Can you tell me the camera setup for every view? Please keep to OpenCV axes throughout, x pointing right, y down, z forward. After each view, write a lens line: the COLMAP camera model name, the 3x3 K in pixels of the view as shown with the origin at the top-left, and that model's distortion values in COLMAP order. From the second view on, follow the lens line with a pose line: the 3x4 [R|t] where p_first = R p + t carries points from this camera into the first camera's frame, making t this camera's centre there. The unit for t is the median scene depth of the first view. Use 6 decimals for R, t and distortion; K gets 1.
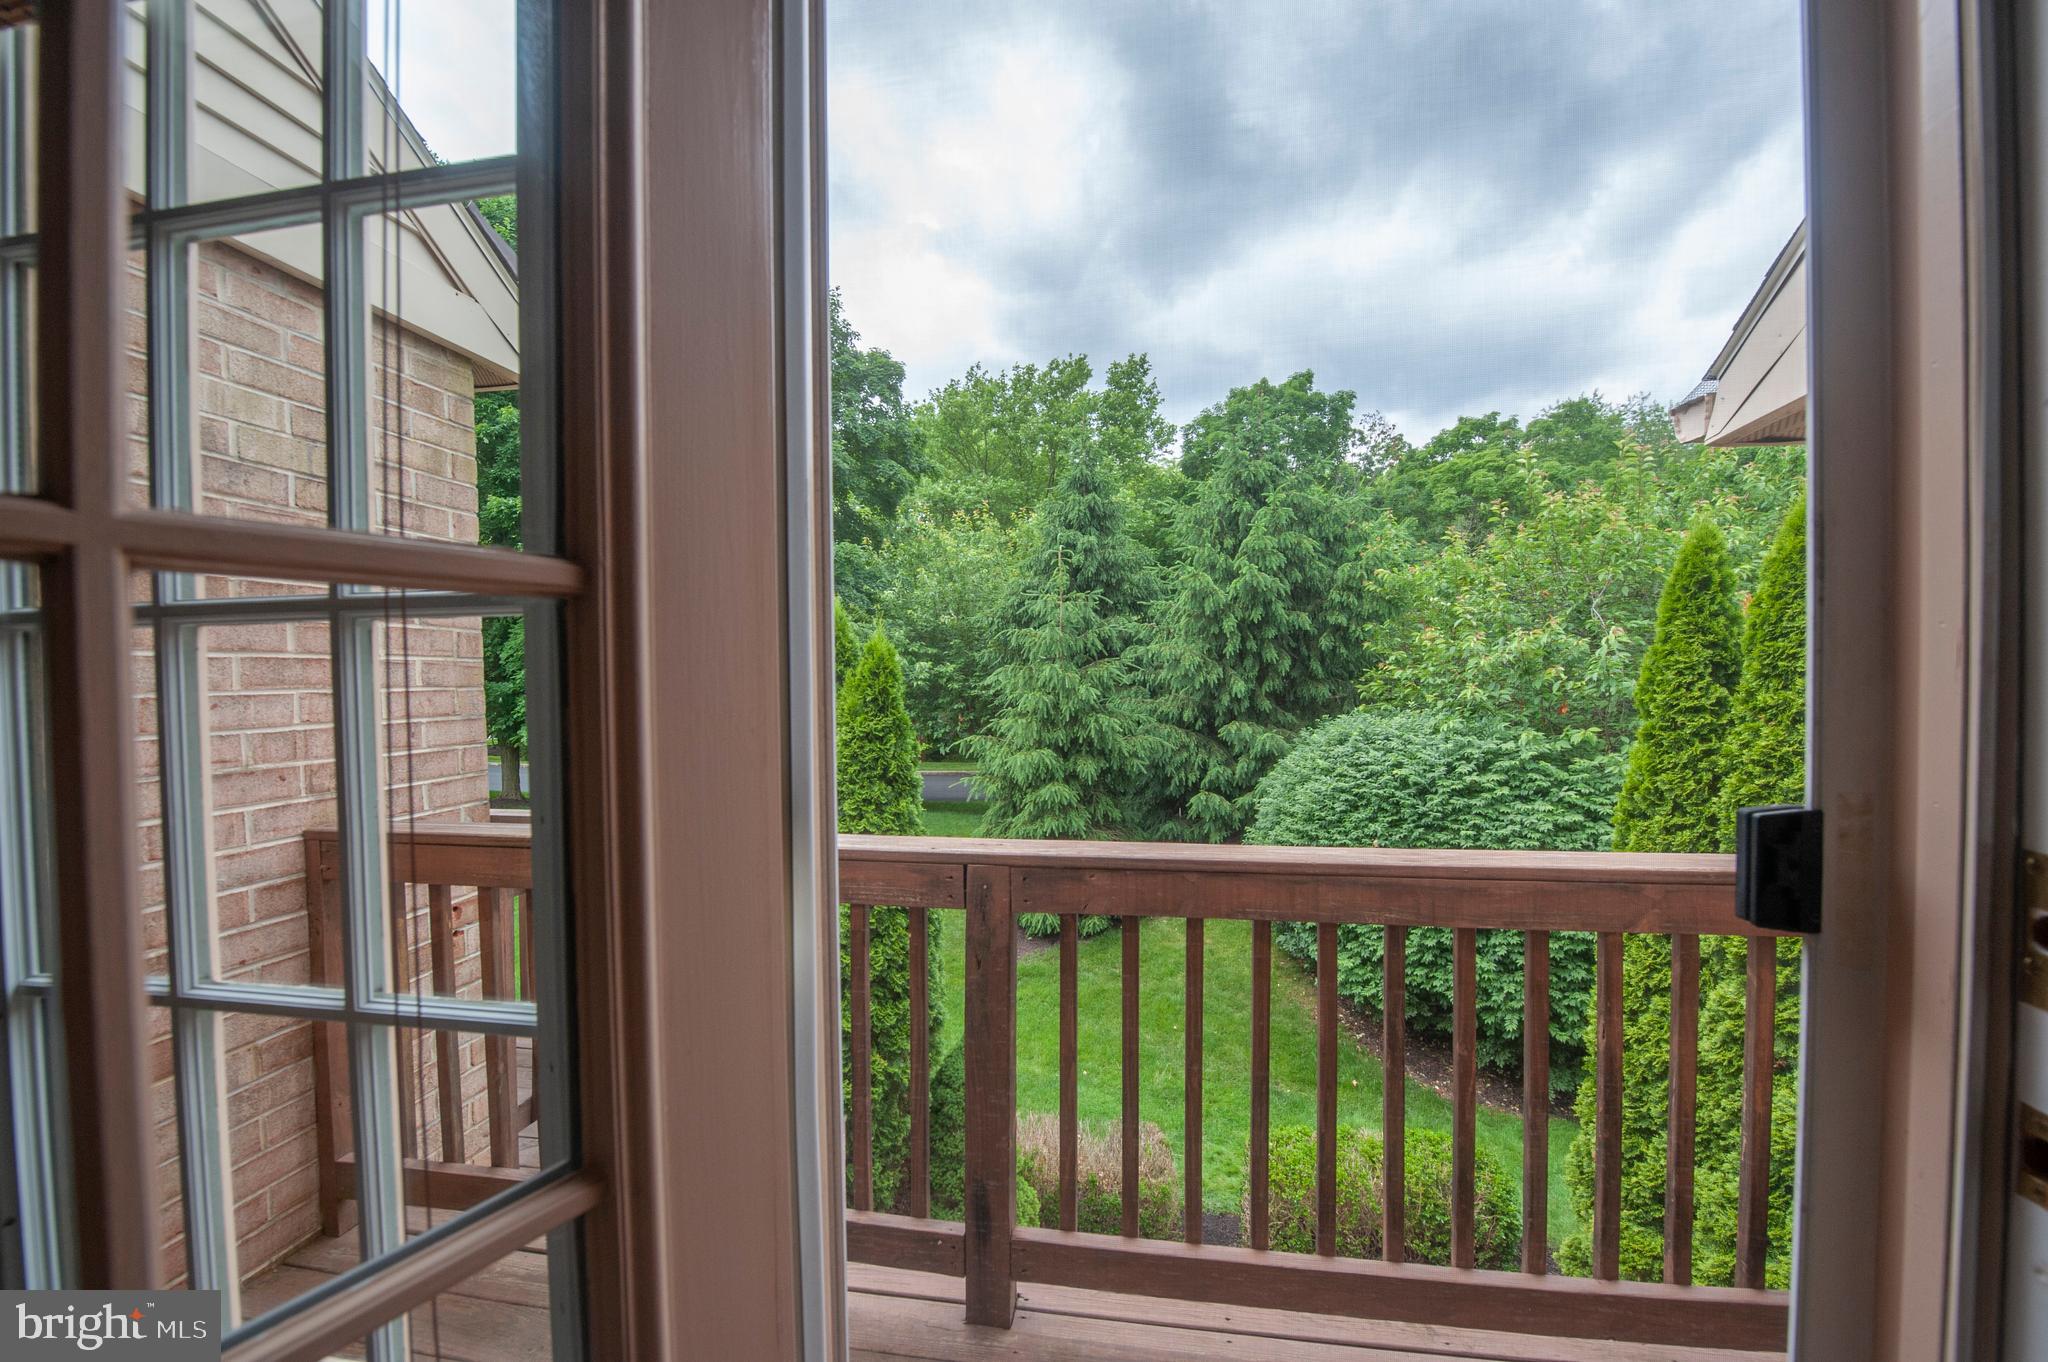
lens RADIAL K [[819.5, 0, 1026.9], [0, 819.5, 684.8], [0, 0, 1]] dist [-0.011976, -0.002716]
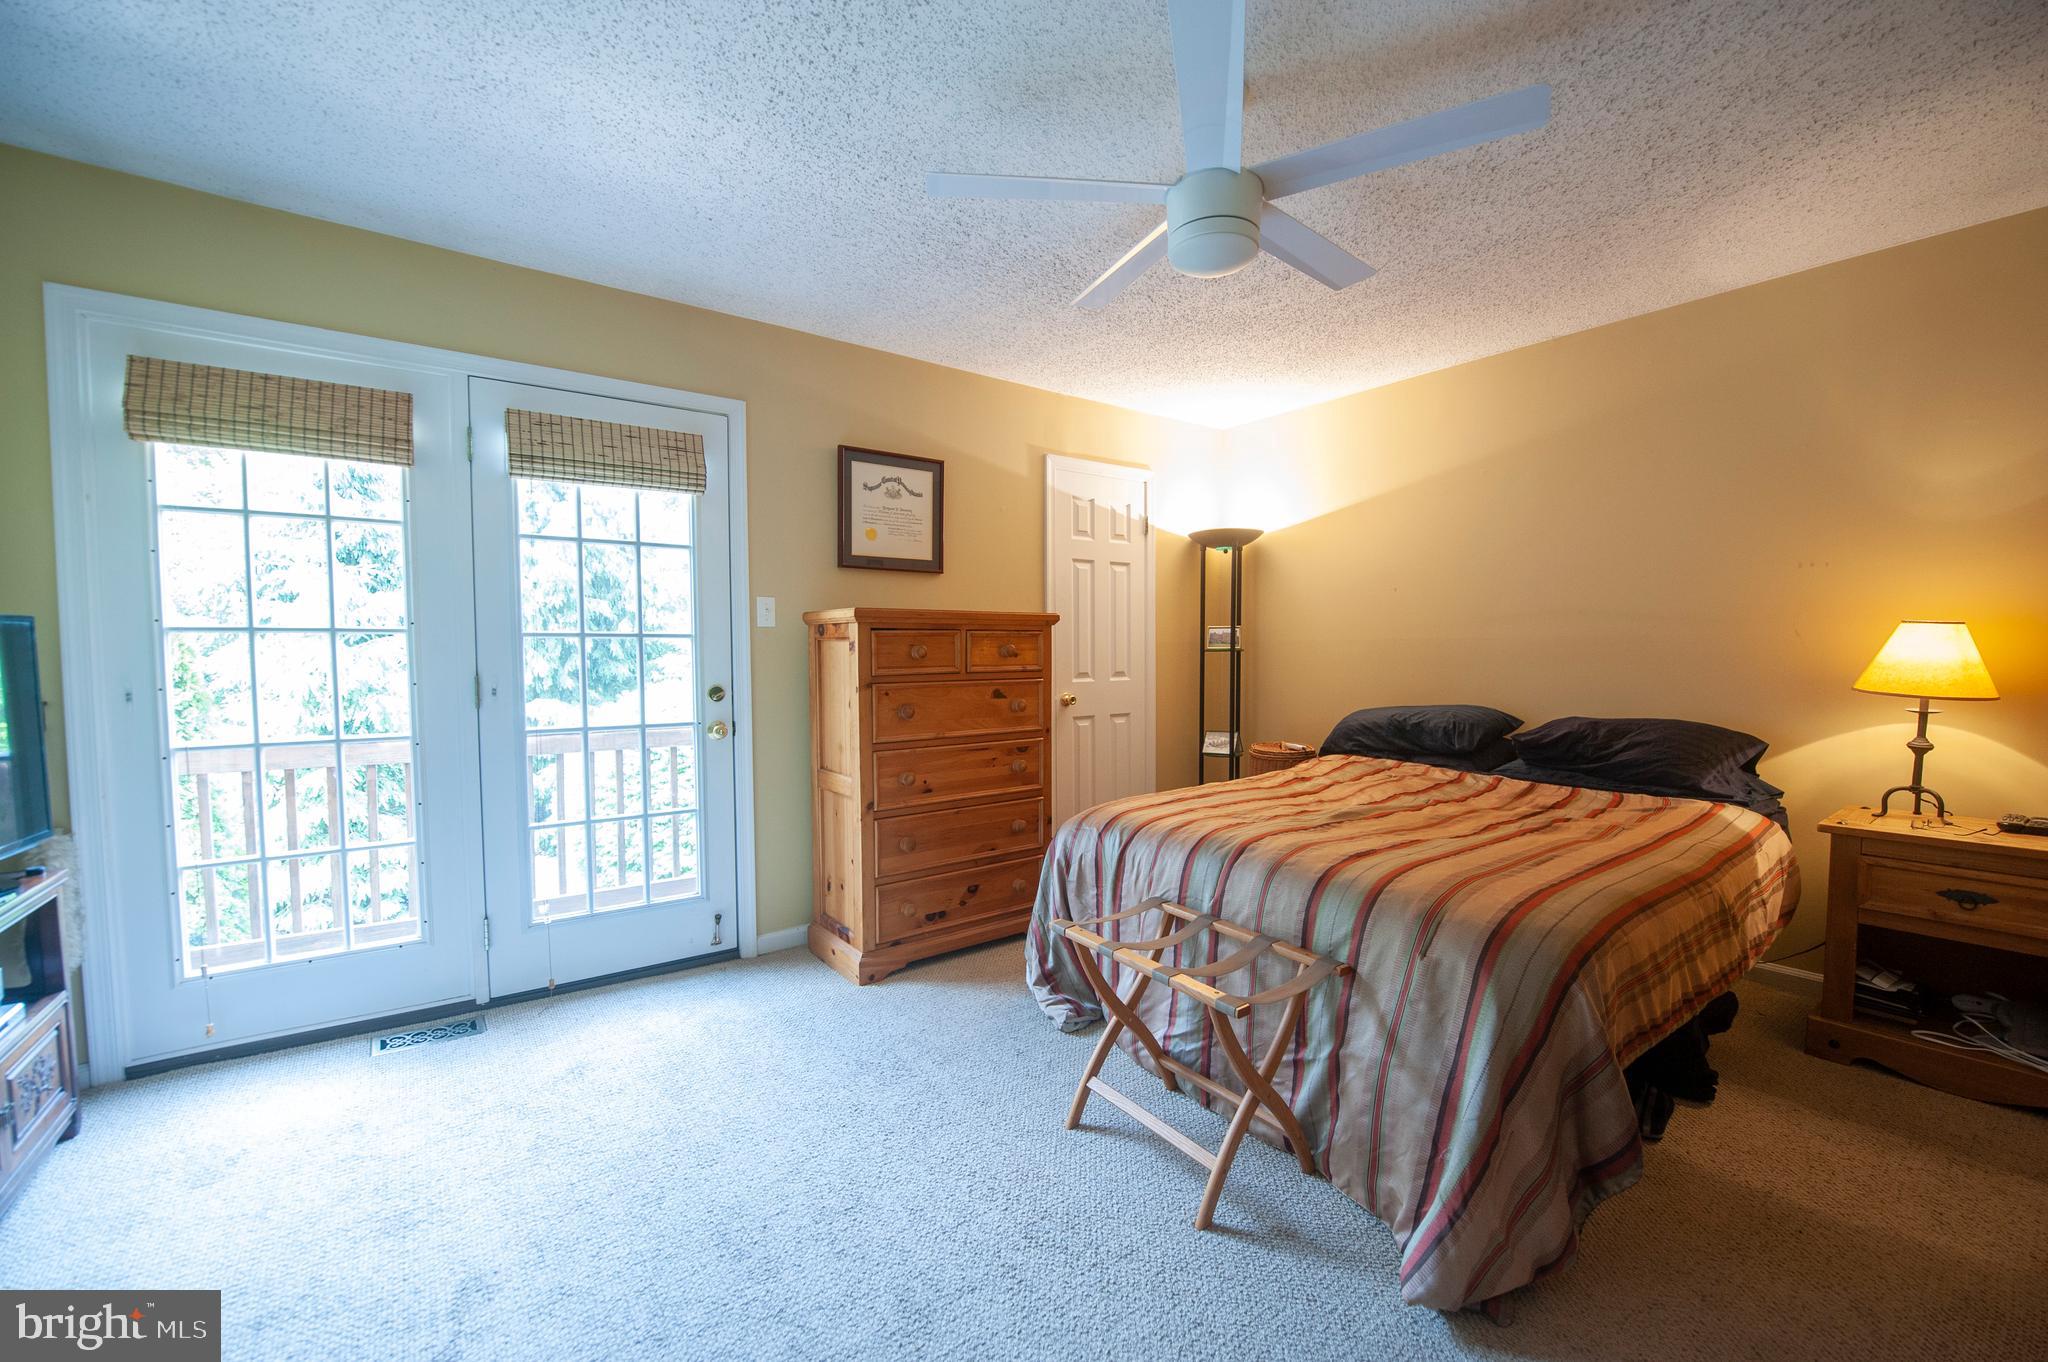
lens RADIAL K [[819.5, 0, 1031.1], [0, 819.5, 689.5], [0, 0, 1]] dist [-0.011976, -0.002716]
pose [[0.690071, -0.019500, 0.723479, -0.070930], [0.000201, 0.999642, 0.026751, 0.004153], [-0.723741, -0.018315, 0.689828, -0.202453]]
